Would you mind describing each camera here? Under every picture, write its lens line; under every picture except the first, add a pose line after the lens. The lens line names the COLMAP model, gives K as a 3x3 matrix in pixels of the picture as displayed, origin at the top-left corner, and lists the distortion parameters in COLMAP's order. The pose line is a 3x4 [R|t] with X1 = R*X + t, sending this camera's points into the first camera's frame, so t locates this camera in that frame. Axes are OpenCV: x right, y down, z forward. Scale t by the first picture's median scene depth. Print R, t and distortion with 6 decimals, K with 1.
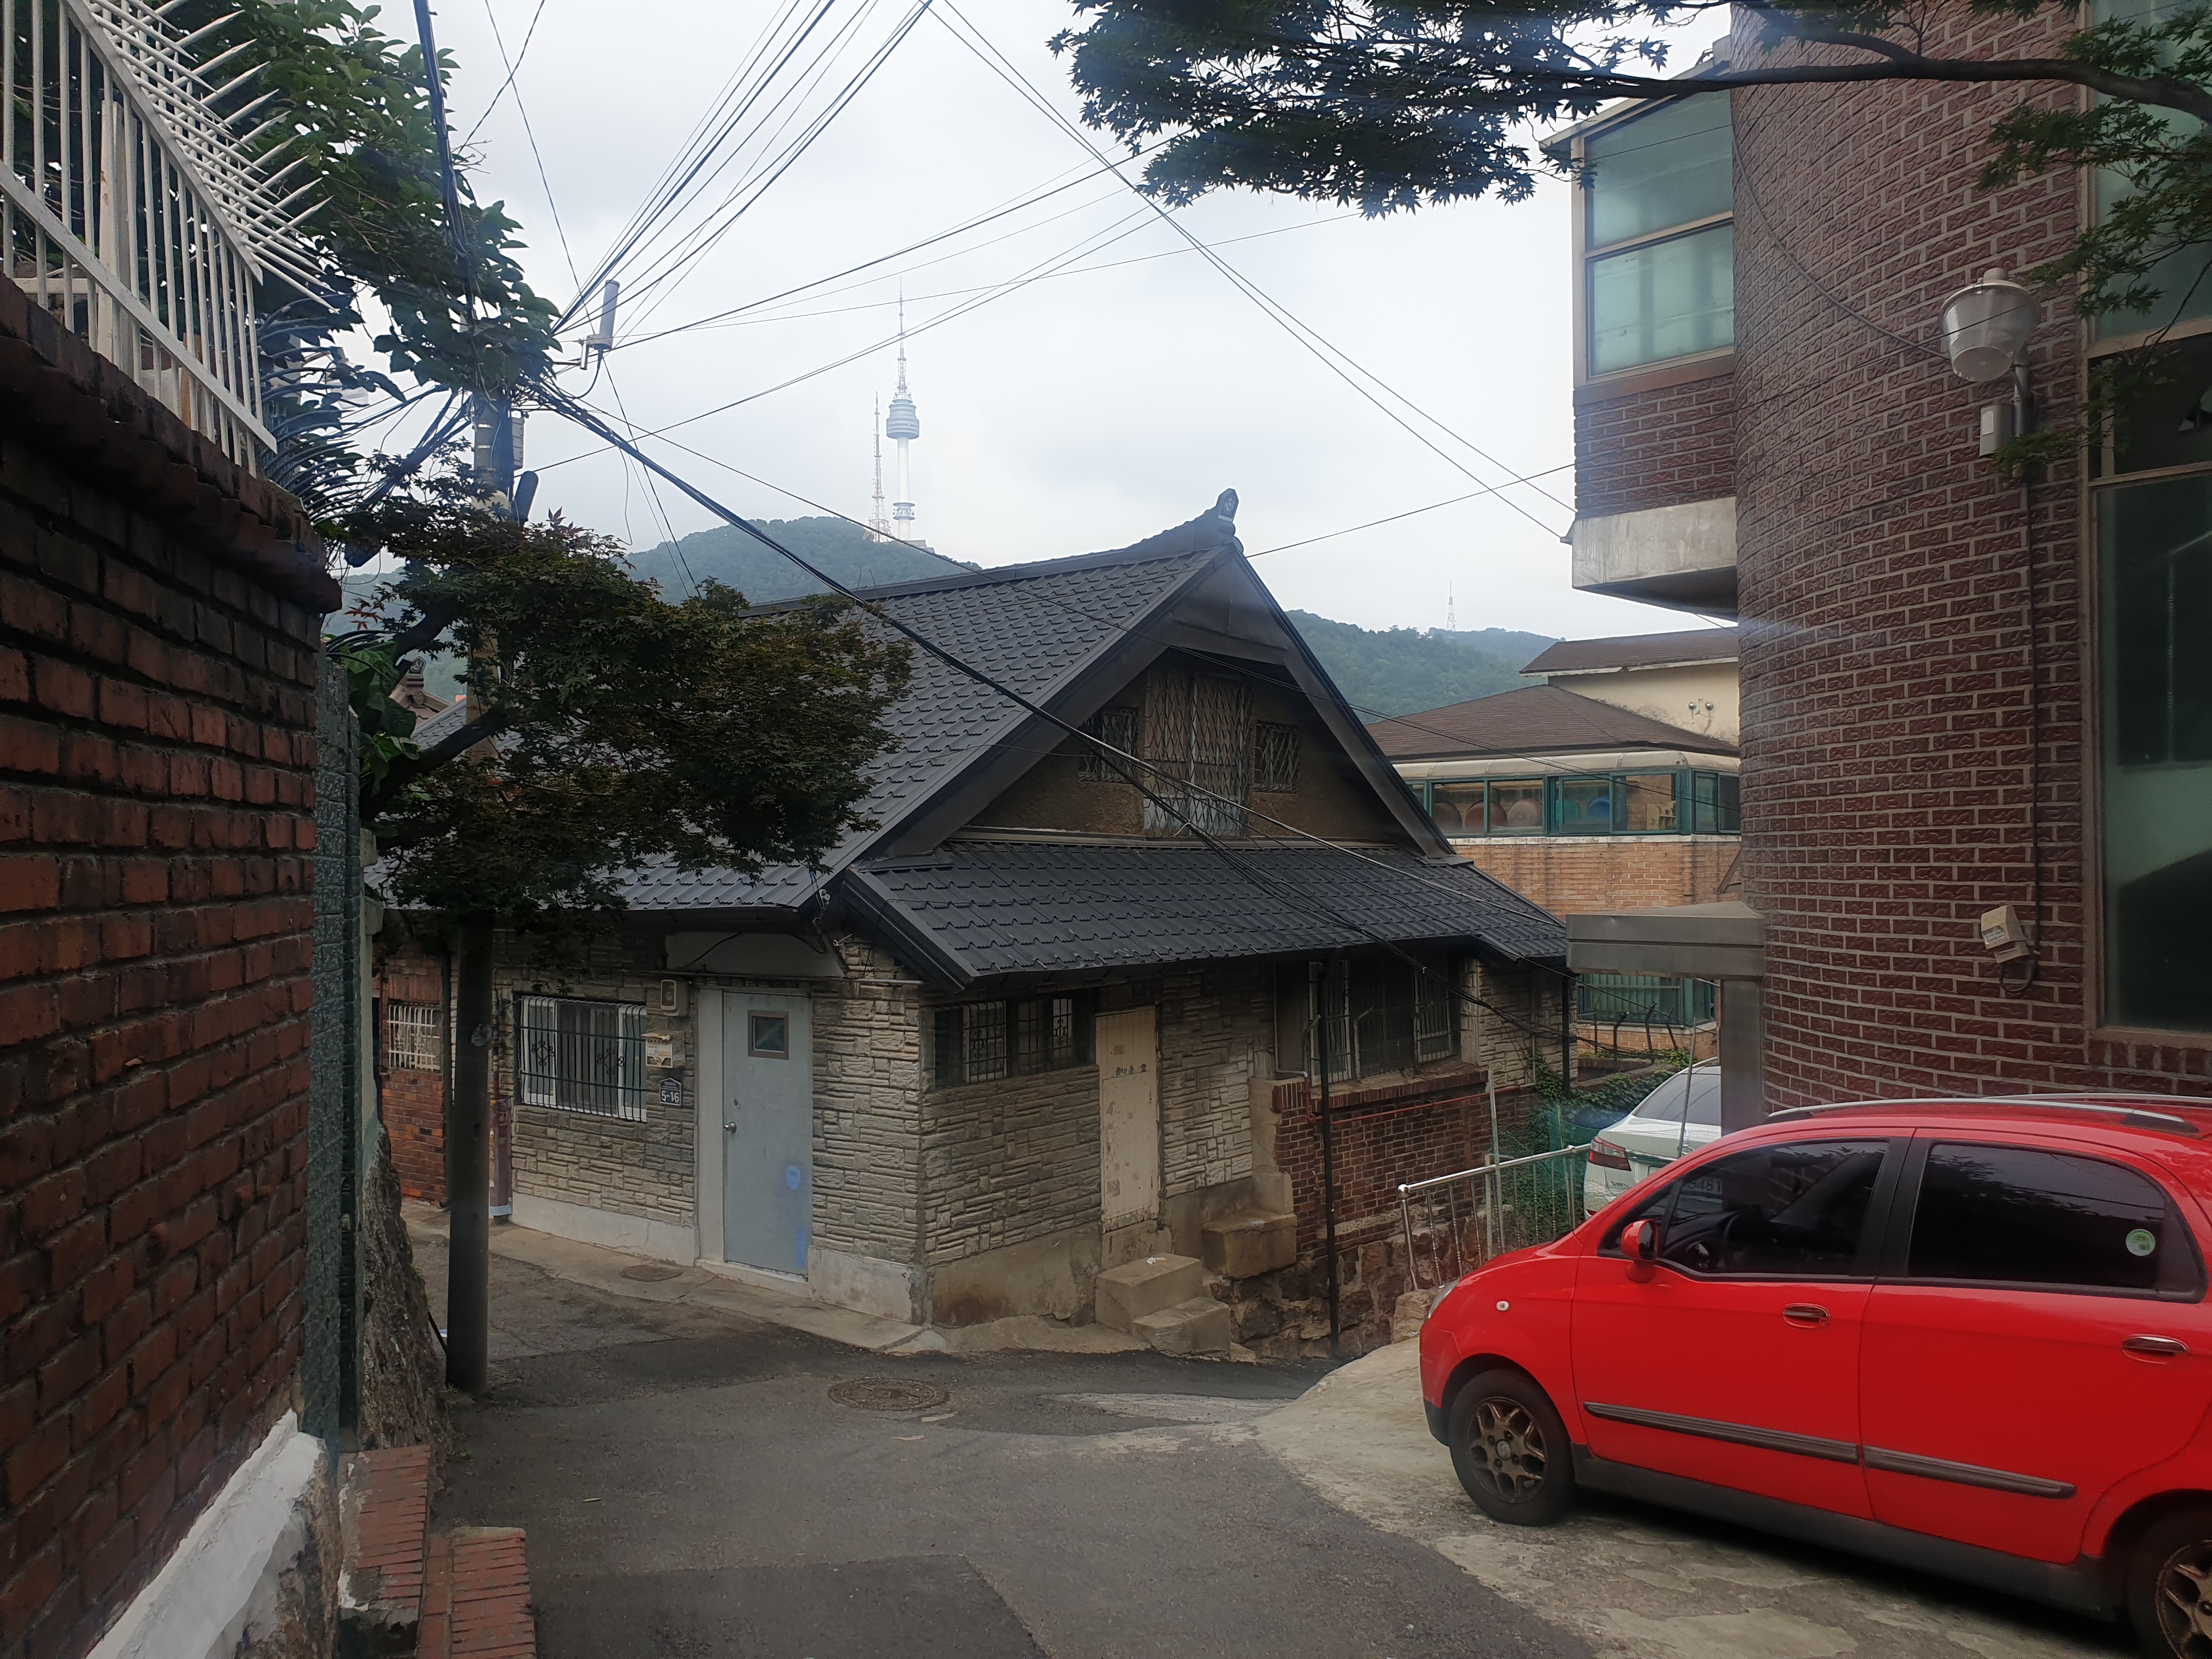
lens RADIAL K [[1697.1, 0, 1104.6], [0, 1697.1, 874.5], [0, 0, 1]] dist [0.080795, -0.188398]
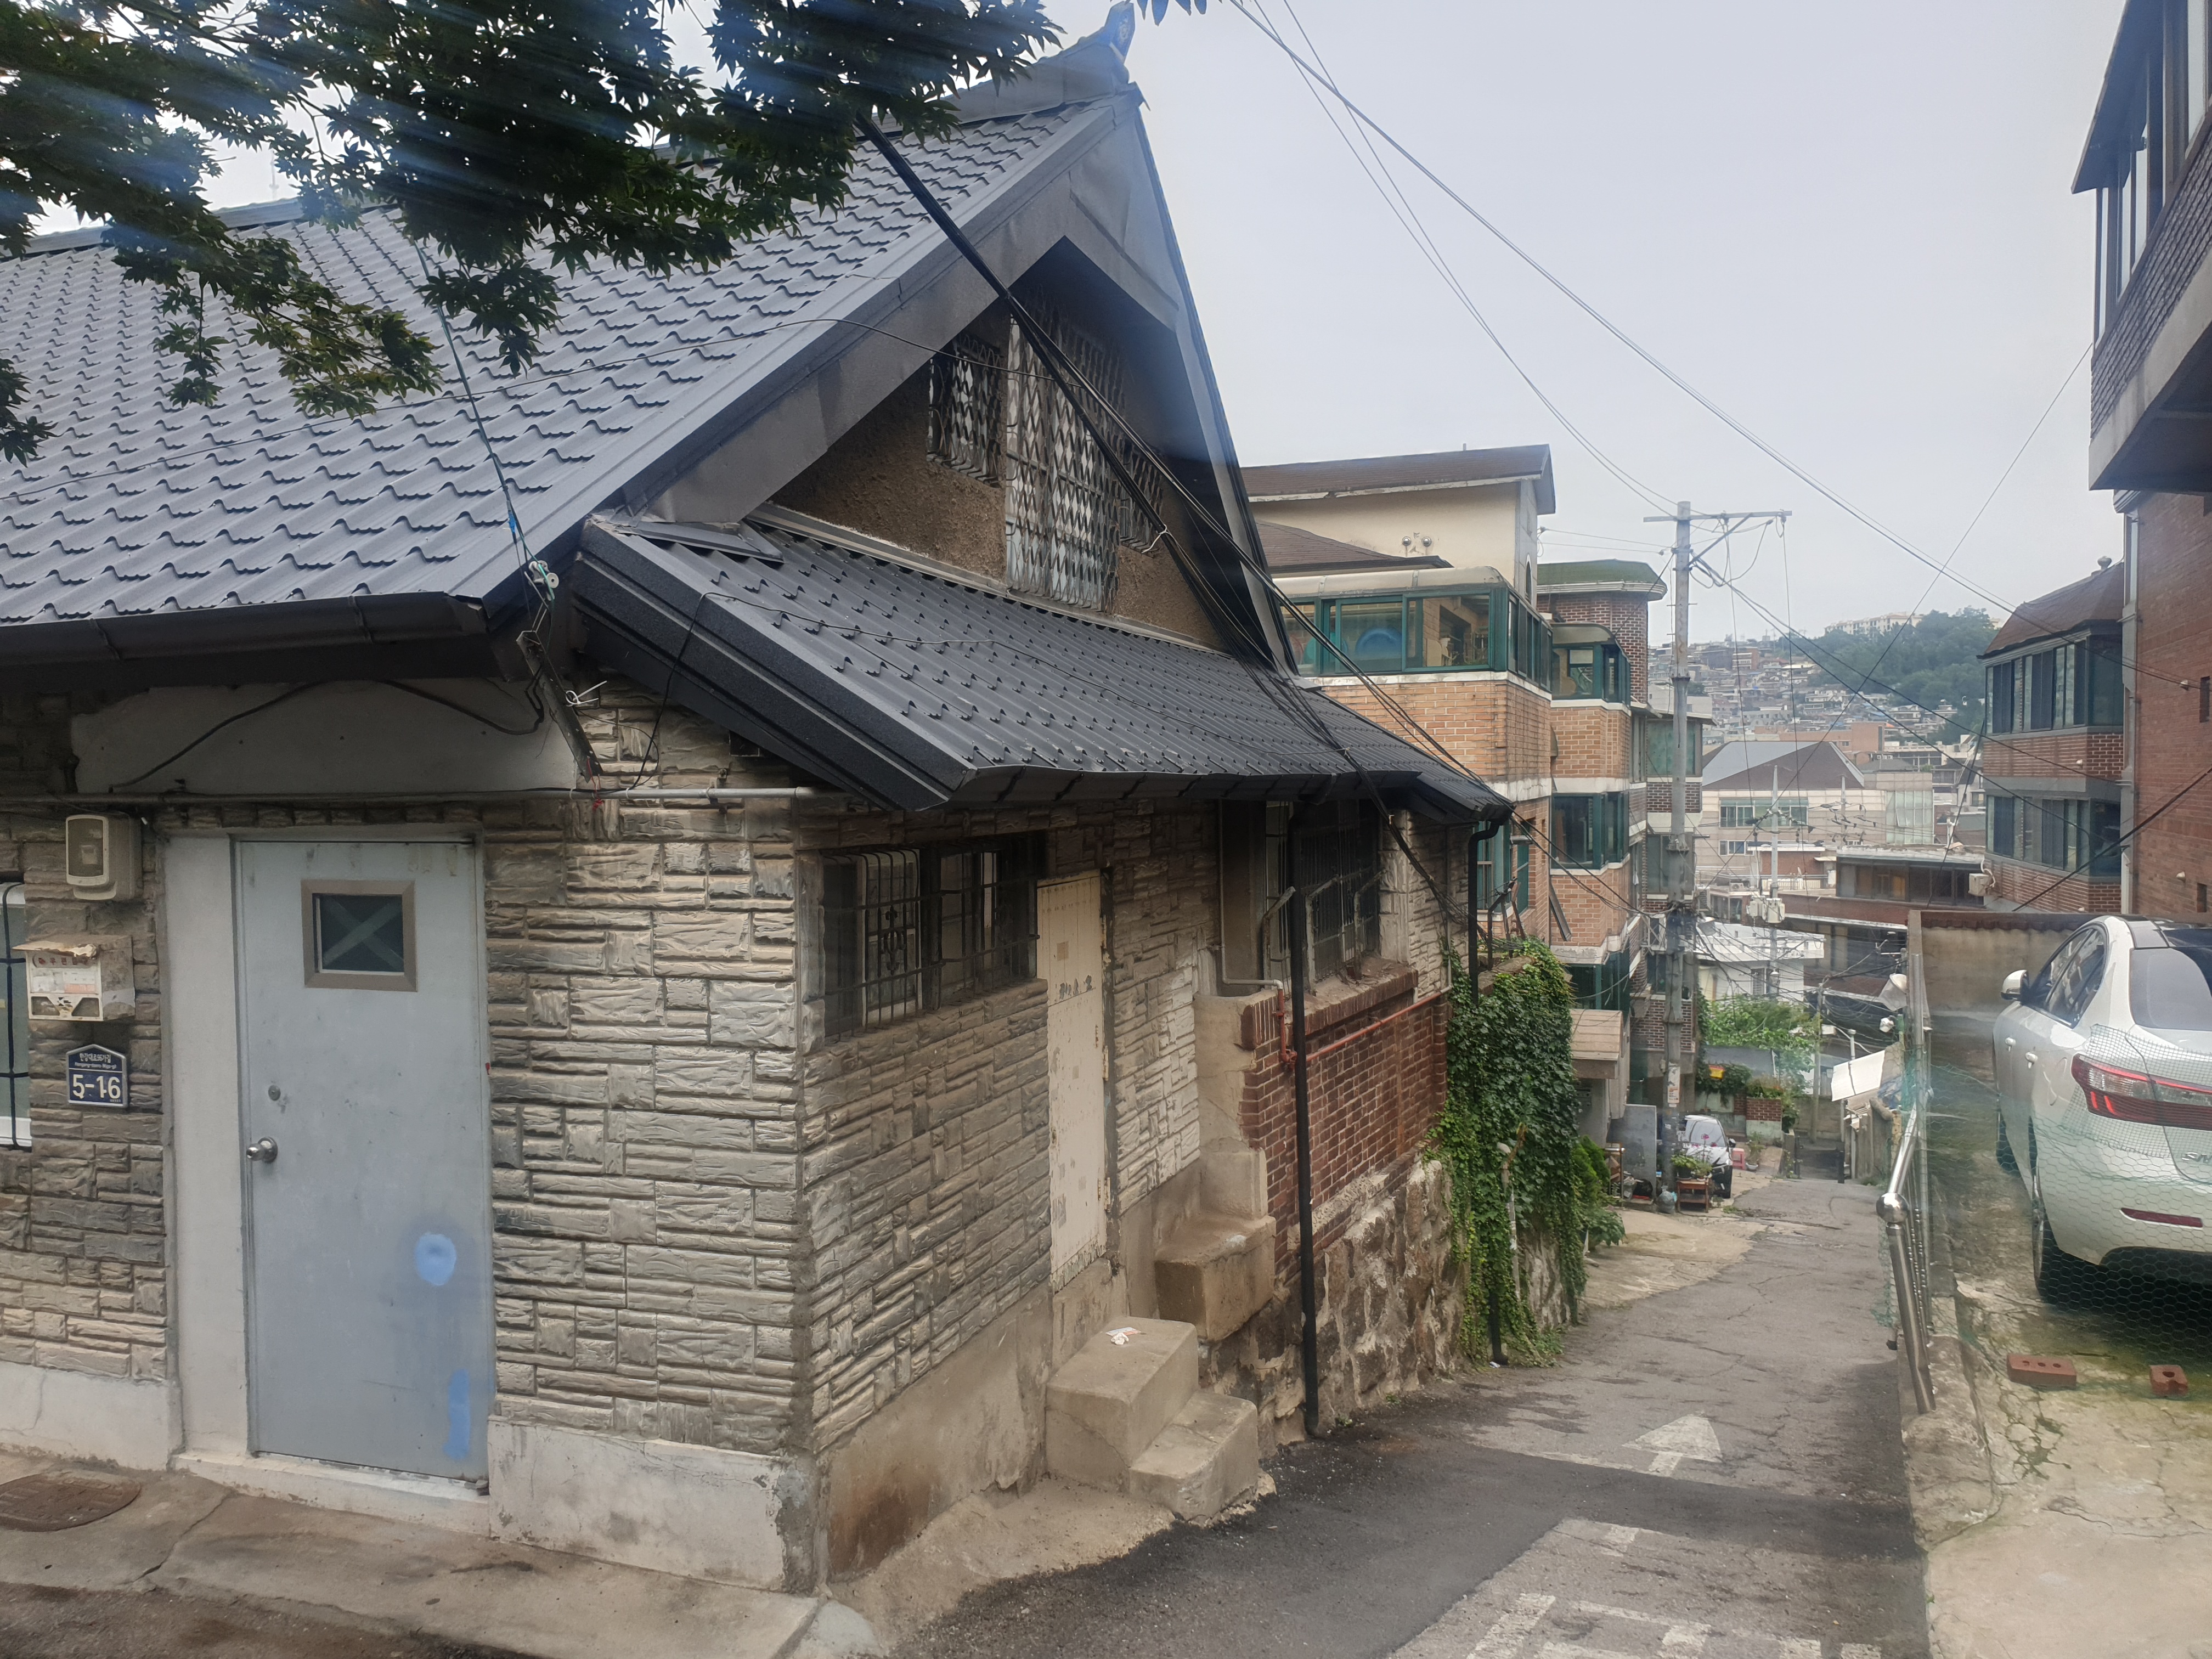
lens RADIAL K [[1670.5, 0, 1092.5], [0, 1670.5, 864.3], [0, 0, 1]] dist [0.000250, 0.031640]
pose [[0.944653, -0.013759, 0.327783, -0.160730], [0.000886, 0.999223, 0.039391, 0.059462], [-0.328070, -0.036920, 0.943932, 0.538223]]
